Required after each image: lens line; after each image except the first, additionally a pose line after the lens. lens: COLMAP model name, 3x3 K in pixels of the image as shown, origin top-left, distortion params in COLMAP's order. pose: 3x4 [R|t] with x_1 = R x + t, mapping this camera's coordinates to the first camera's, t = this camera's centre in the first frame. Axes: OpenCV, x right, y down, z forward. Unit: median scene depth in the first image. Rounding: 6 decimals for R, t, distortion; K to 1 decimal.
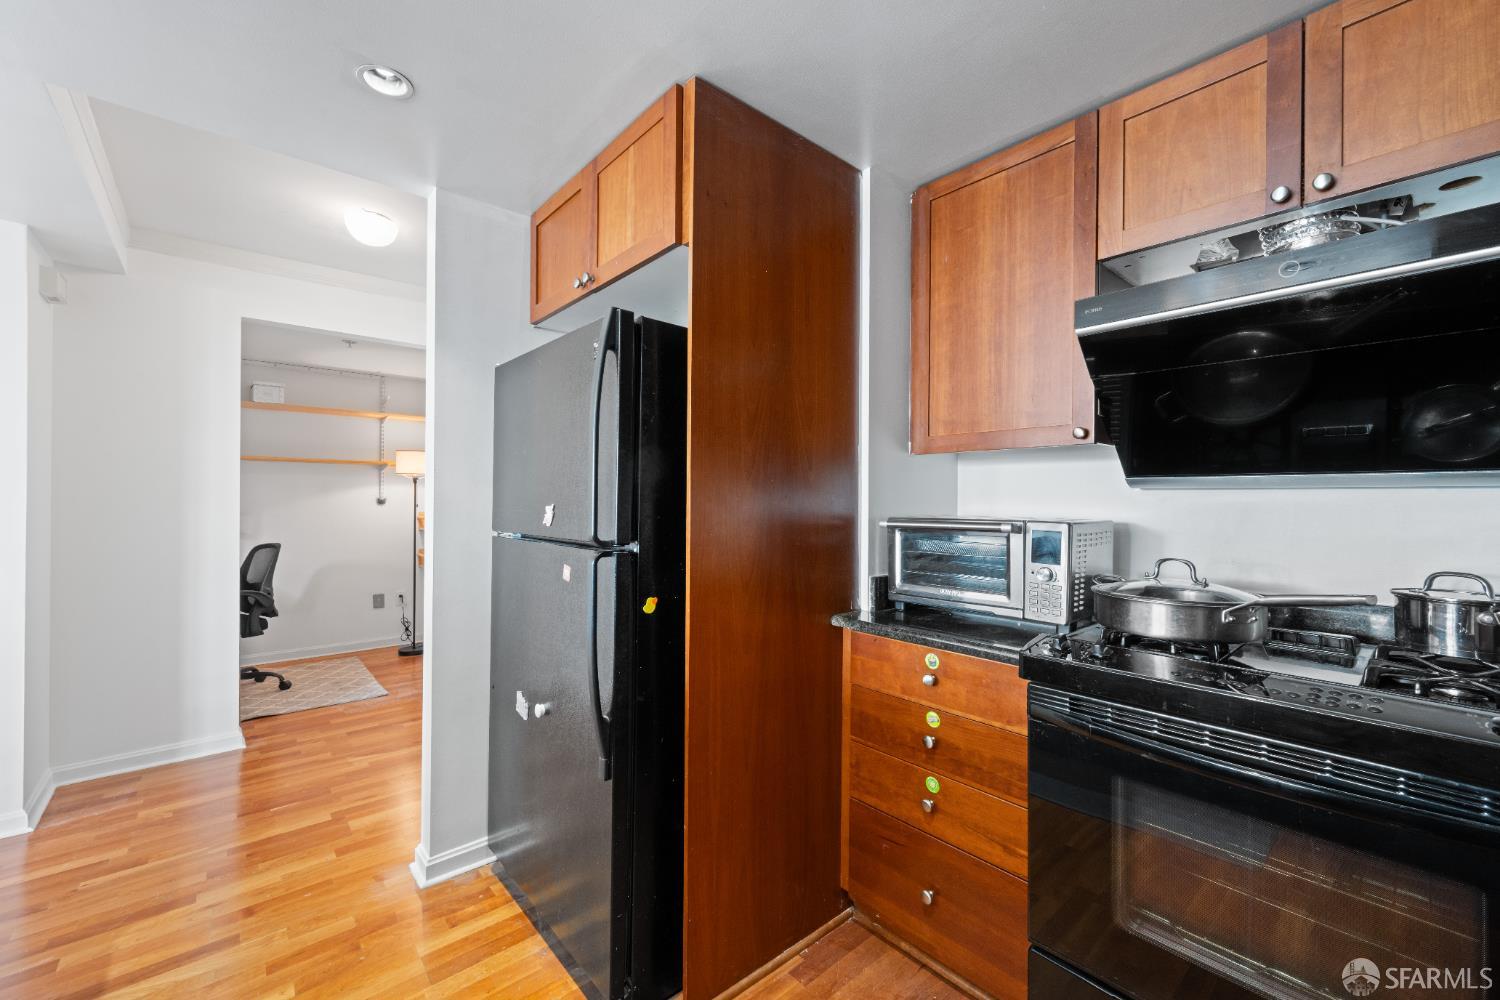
lens RADIAL K [[595.3, 0, 757.2], [0, 595.3, 504.1], [0, 0, 1]] dist [0.001741, -0.000258]
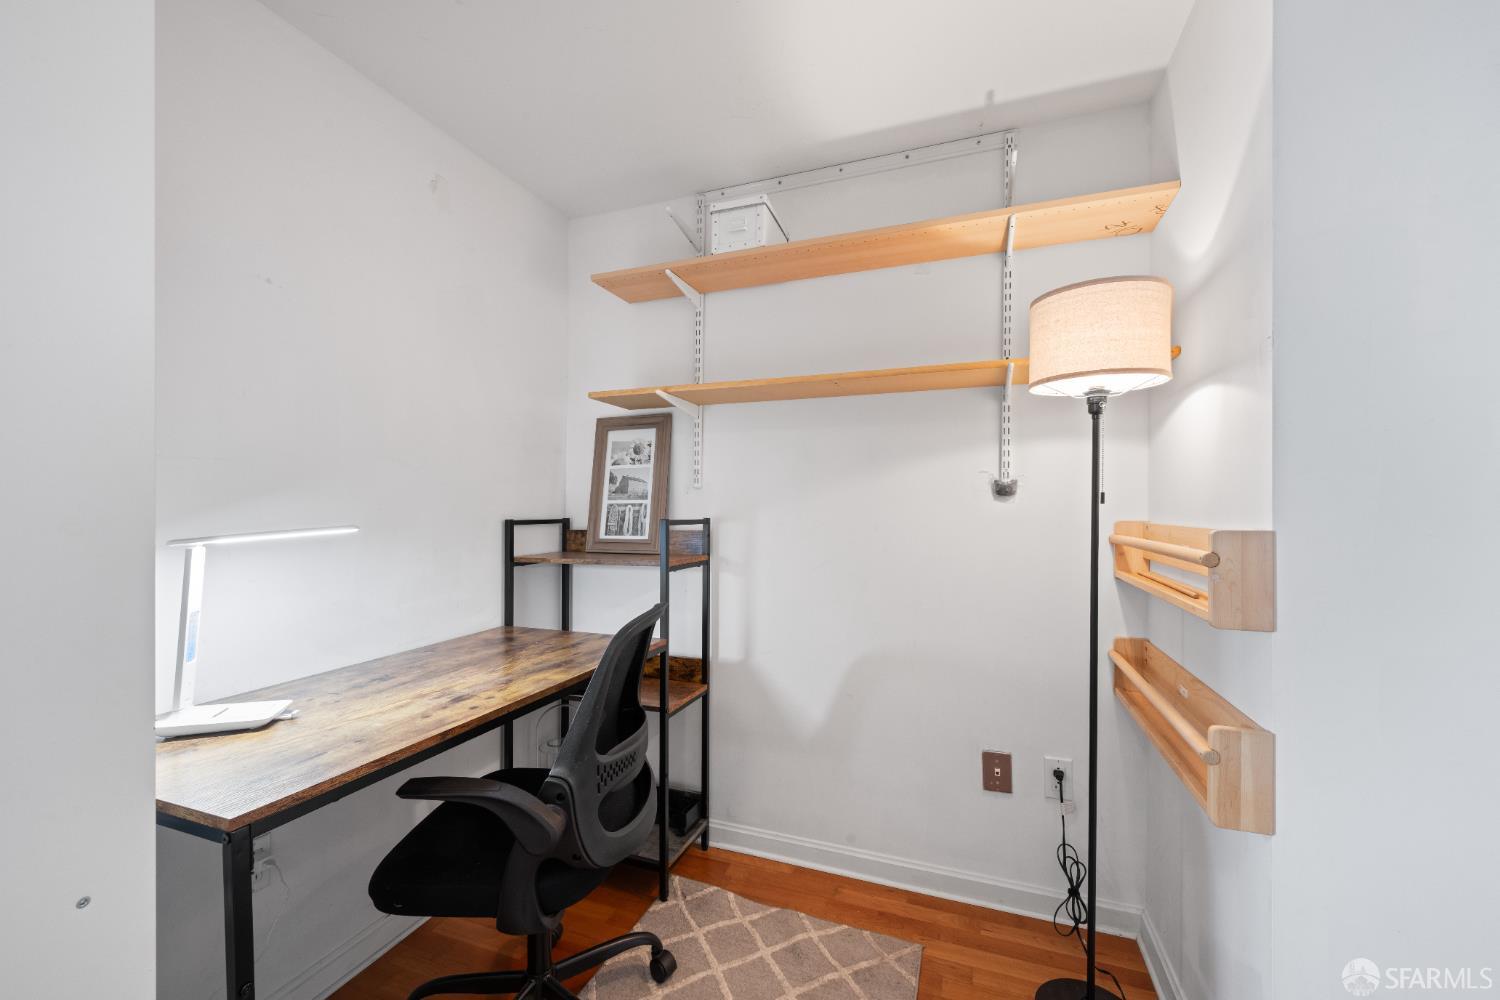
lens RADIAL K [[595.3, 0, 757.2], [0, 595.3, 504.1], [0, 0, 1]] dist [0.001741, -0.000258]
pose [[0.473128, -0.004206, -0.880983, -0.392213], [-0.005729, 0.999953, -0.007851, 0.007965], [0.880975, 0.008762, 0.473082, 0.707702]]
